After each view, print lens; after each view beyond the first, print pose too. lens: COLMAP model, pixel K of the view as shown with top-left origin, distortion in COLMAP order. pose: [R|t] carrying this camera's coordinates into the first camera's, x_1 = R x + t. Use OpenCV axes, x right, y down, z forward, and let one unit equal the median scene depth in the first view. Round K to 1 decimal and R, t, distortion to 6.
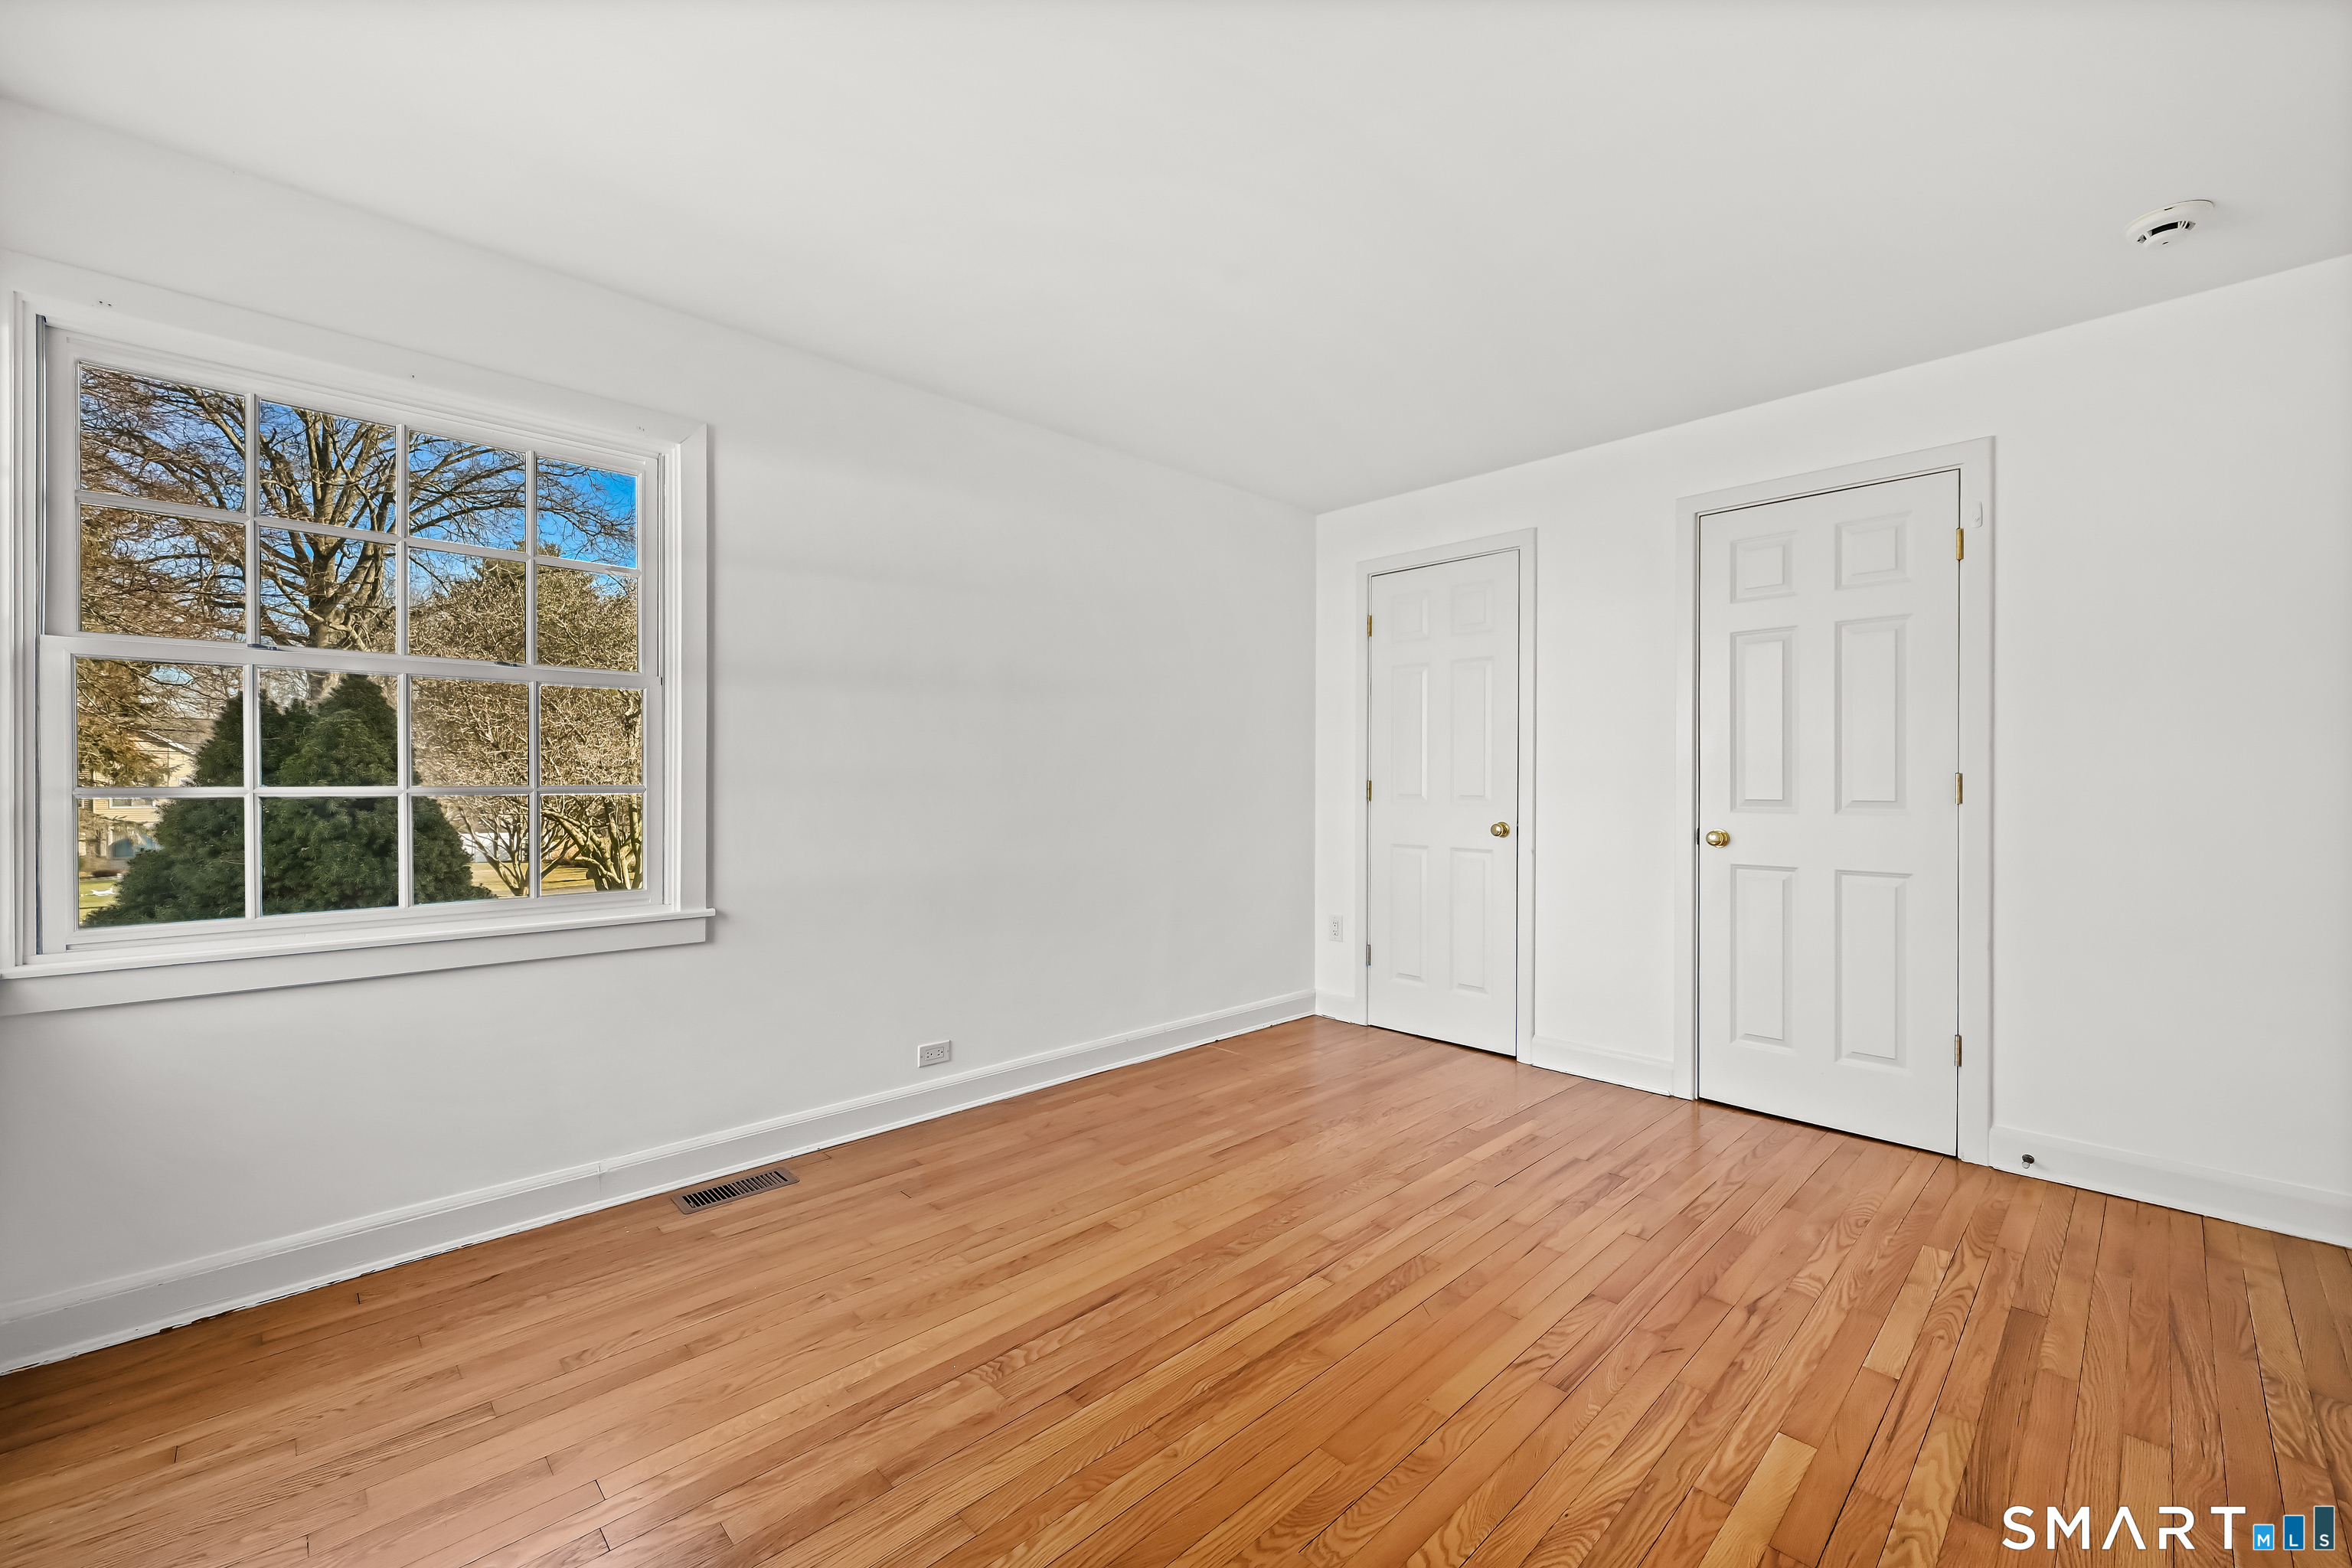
lens RADIAL K [[928.9, 0, 1185.4], [0, 928.9, 800.4], [0, 0, 1]] dist [-0.000292, -0.000059]
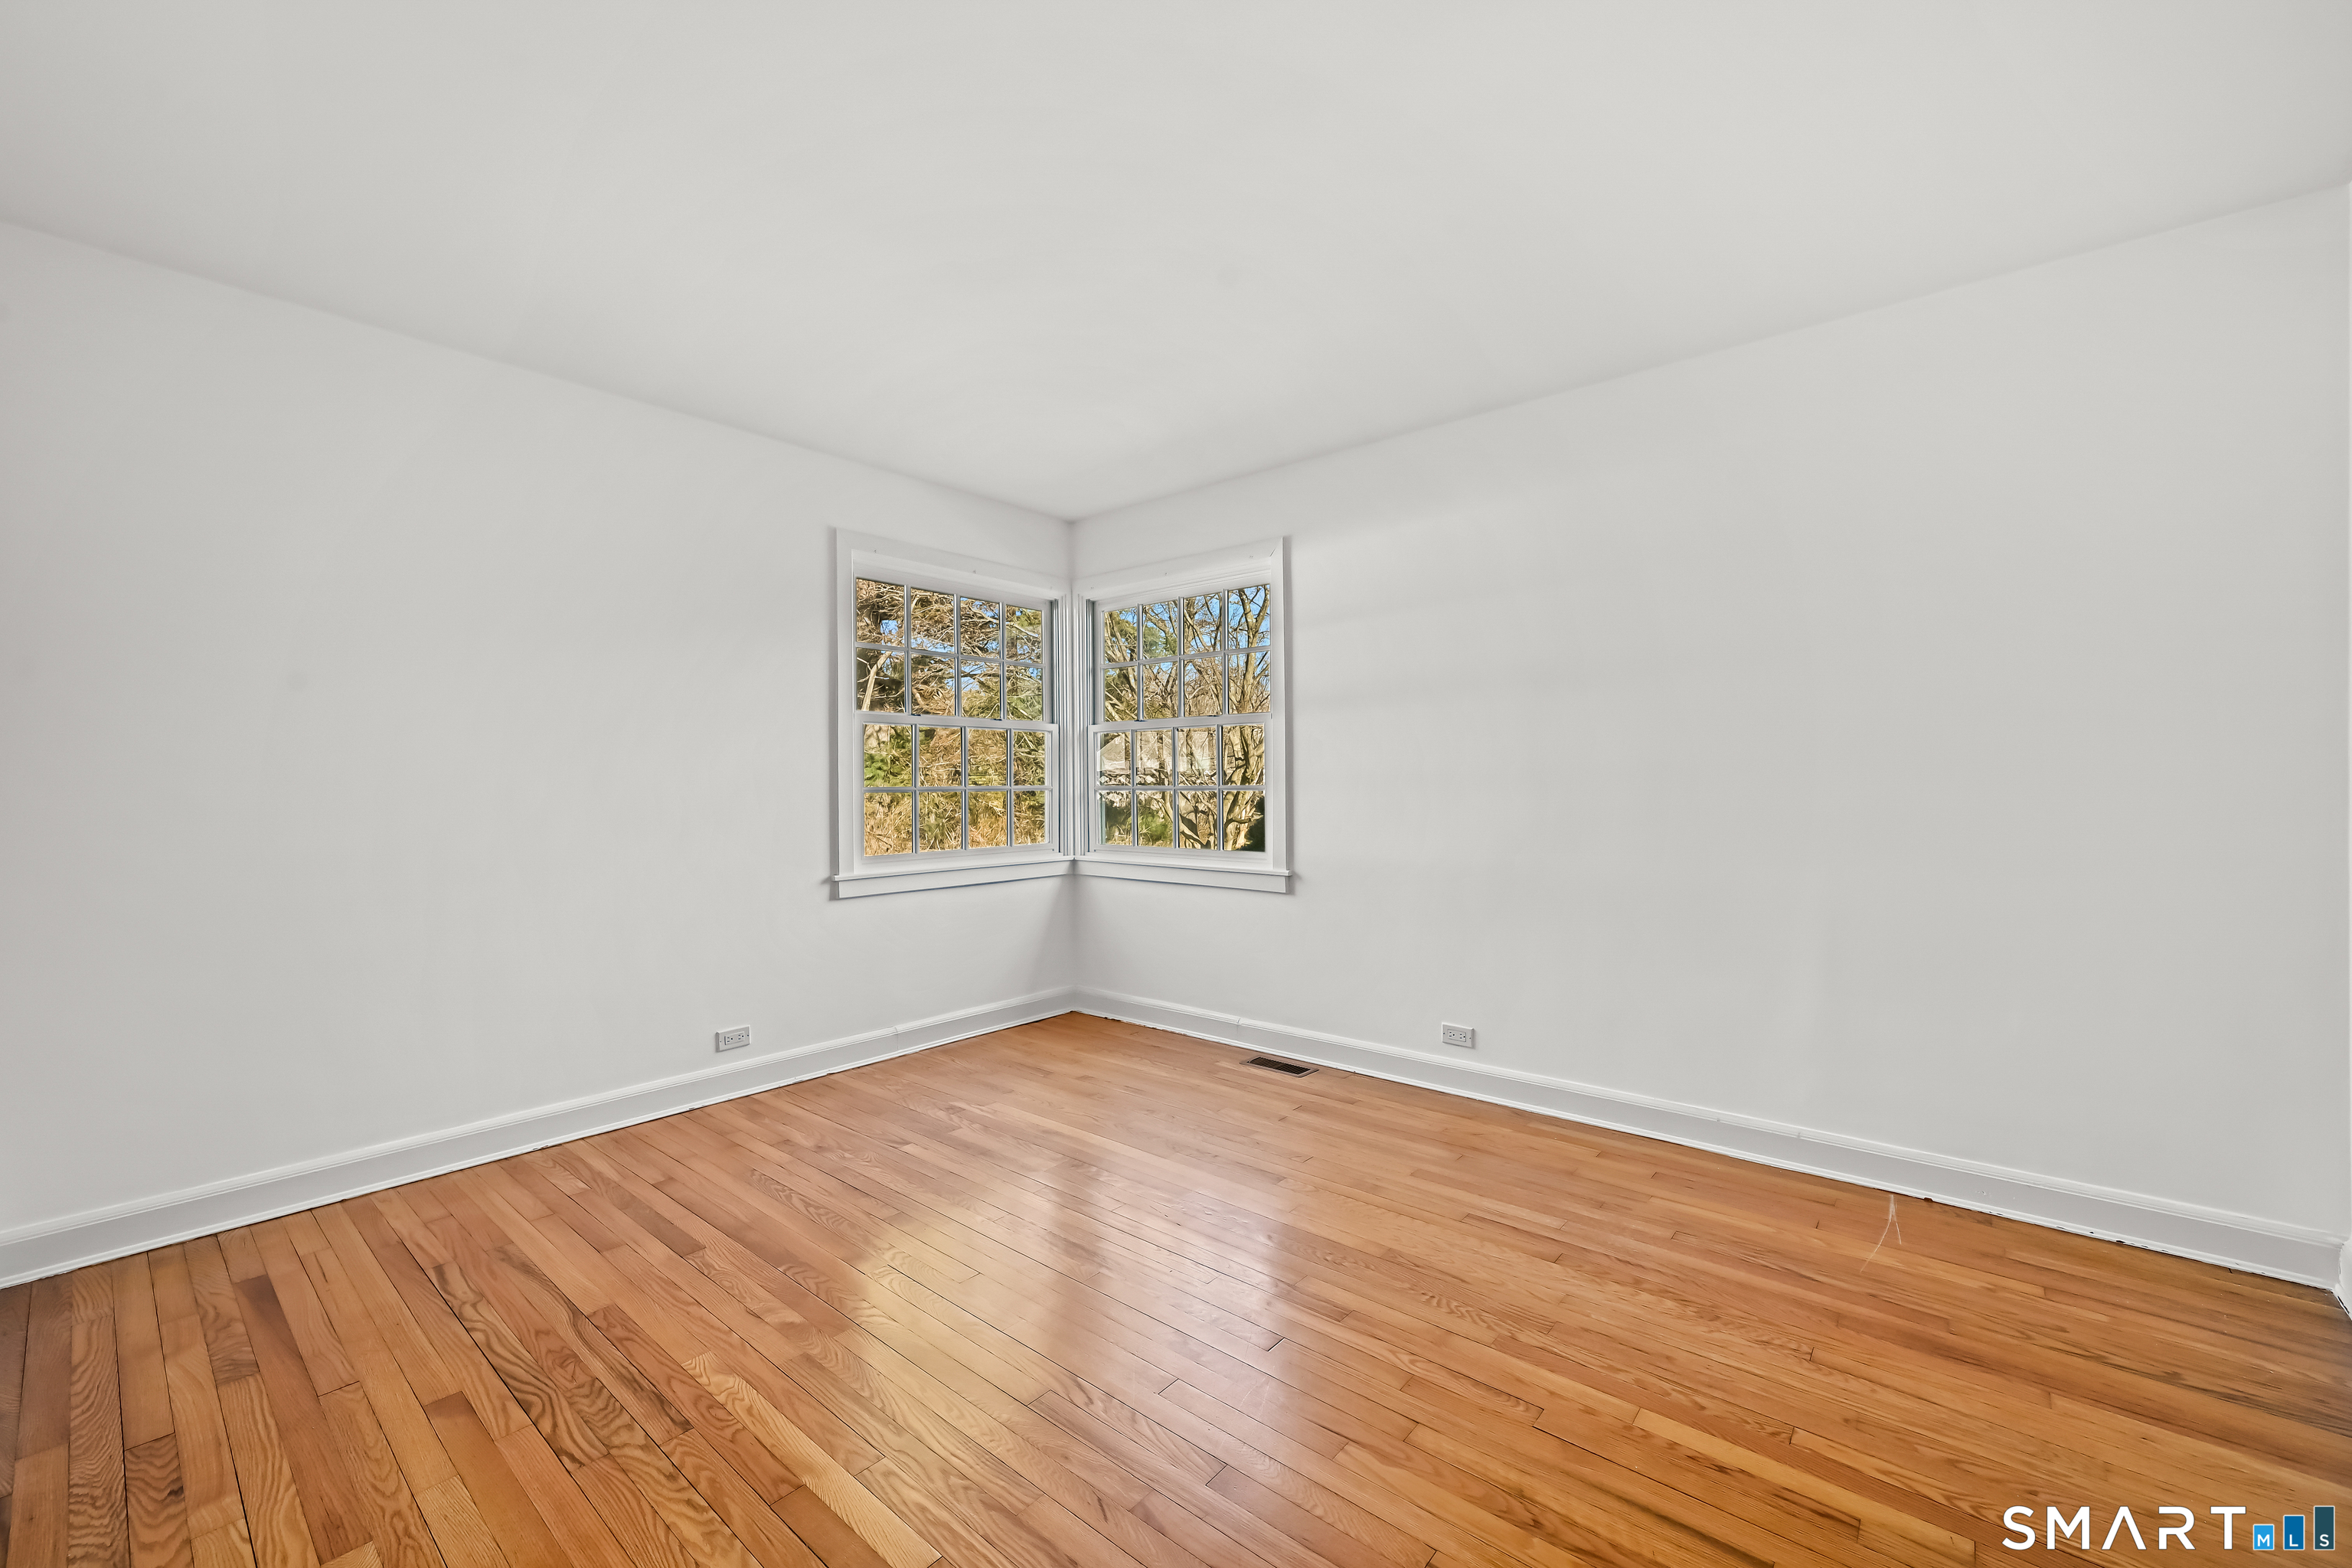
lens RADIAL K [[928.9, 0, 1185.4], [0, 928.9, 800.4], [0, 0, 1]] dist [-0.000292, -0.000059]
pose [[0.108150, 0.015268, -0.994017, 0.912247], [-0.013832, 0.999808, 0.013852, -0.010266], [0.994038, 0.012251, 0.108340, 0.687550]]
